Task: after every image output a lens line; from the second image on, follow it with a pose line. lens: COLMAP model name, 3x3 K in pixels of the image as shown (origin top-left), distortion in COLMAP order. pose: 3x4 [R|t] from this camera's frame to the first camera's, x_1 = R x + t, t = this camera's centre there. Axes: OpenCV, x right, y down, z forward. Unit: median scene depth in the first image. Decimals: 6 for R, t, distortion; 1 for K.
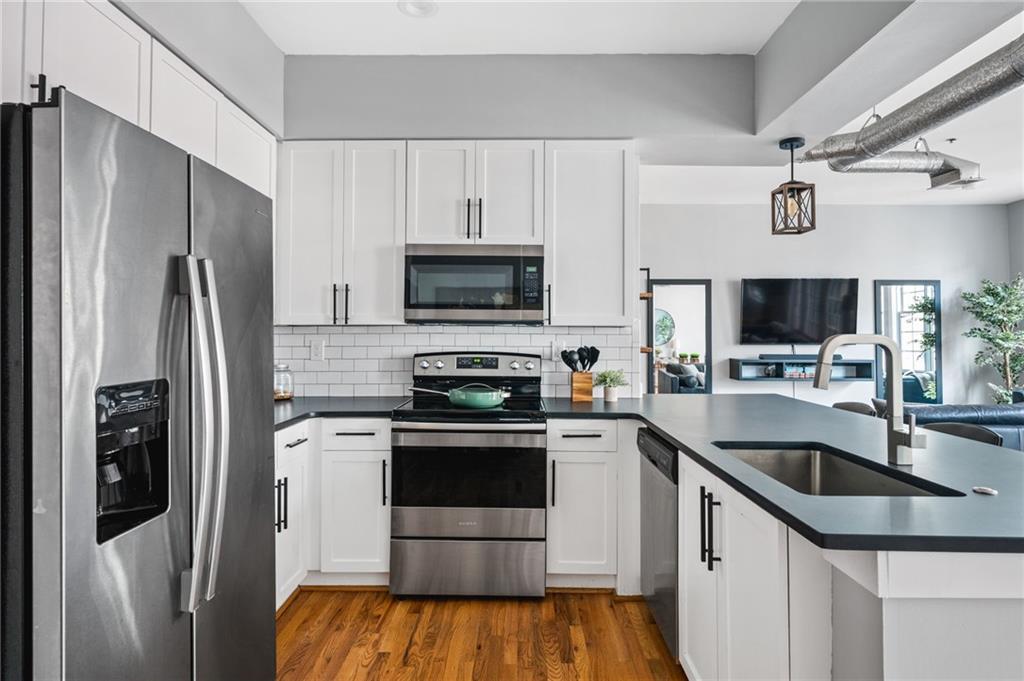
lens RADIAL K [[558.7, 0, 512.9], [0, 558.7, 318.3], [0, 0, 1]] dist [-0.001121, 0.003303]
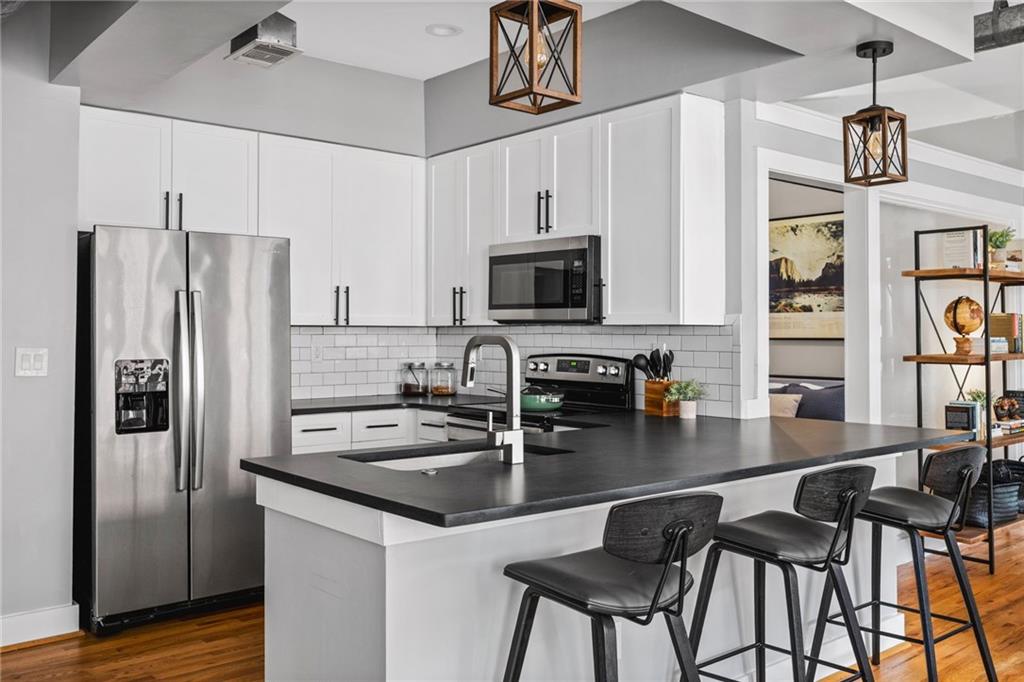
lens RADIAL K [[910.5, 0, 528.2], [0, 910.5, 316.3], [0, 0, 1]] dist [-0.001229, 0.005031]
pose [[0.656437, -0.014679, -0.754238, 1.070417], [0.021200, 0.999775, -0.001006, -0.001546], [0.754082, -0.015329, 0.656601, -0.031212]]
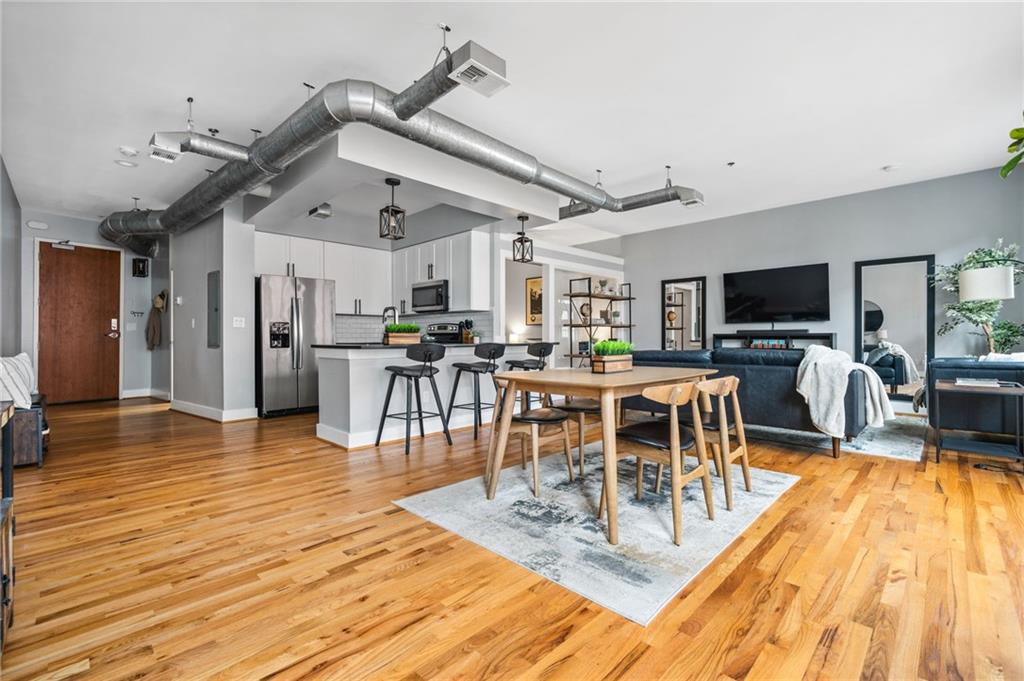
lens RADIAL K [[466.2, 0, 527.2], [0, 466.2, 340.0], [0, 0, 1]] dist [-0.000507, -0.000367]
pose [[0.717380, -0.004027, -0.696670, 1.768283], [0.025564, 0.999462, 0.020546, 0.107803], [0.696213, -0.032549, 0.717097, -0.253870]]
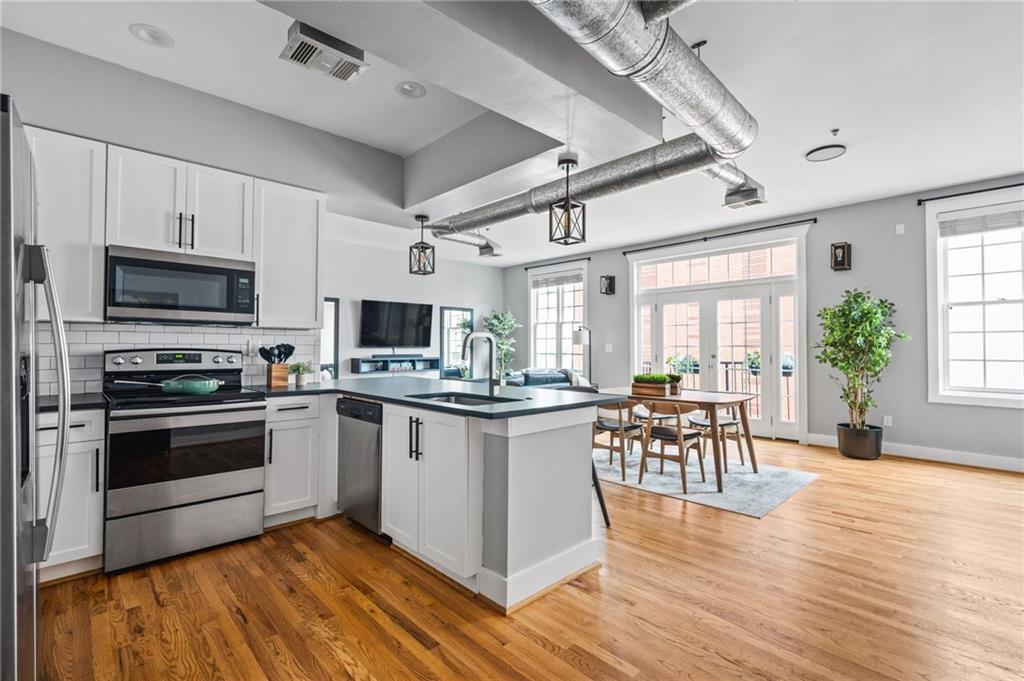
lens RADIAL K [[466.2, 0, 515.8], [0, 466.2, 338.3], [0, 0, 1]] dist [-0.000507, -0.000367]
pose [[0.708927, 0.011627, 0.705186, -0.260950], [-0.021588, 0.999753, 0.005219, 0.021234], [-0.704952, -0.018923, 0.709003, -0.155442]]
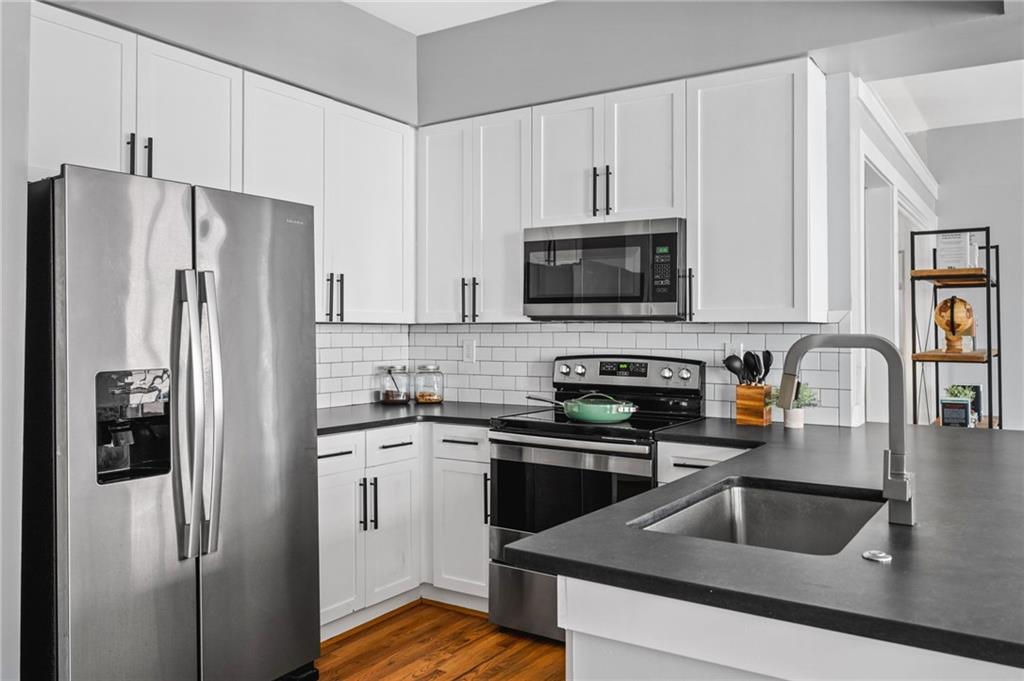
lens RADIAL K [[793.2, 0, 528.1], [0, 793.2, 317.6], [0, 0, 1]] dist [-0.001154, -0.008033]
pose [[0.845230, -0.010313, -0.534303, 0.455100], [0.015019, 0.999877, 0.004460, -0.000991], [0.534191, -0.011795, 0.845282, -0.033964]]
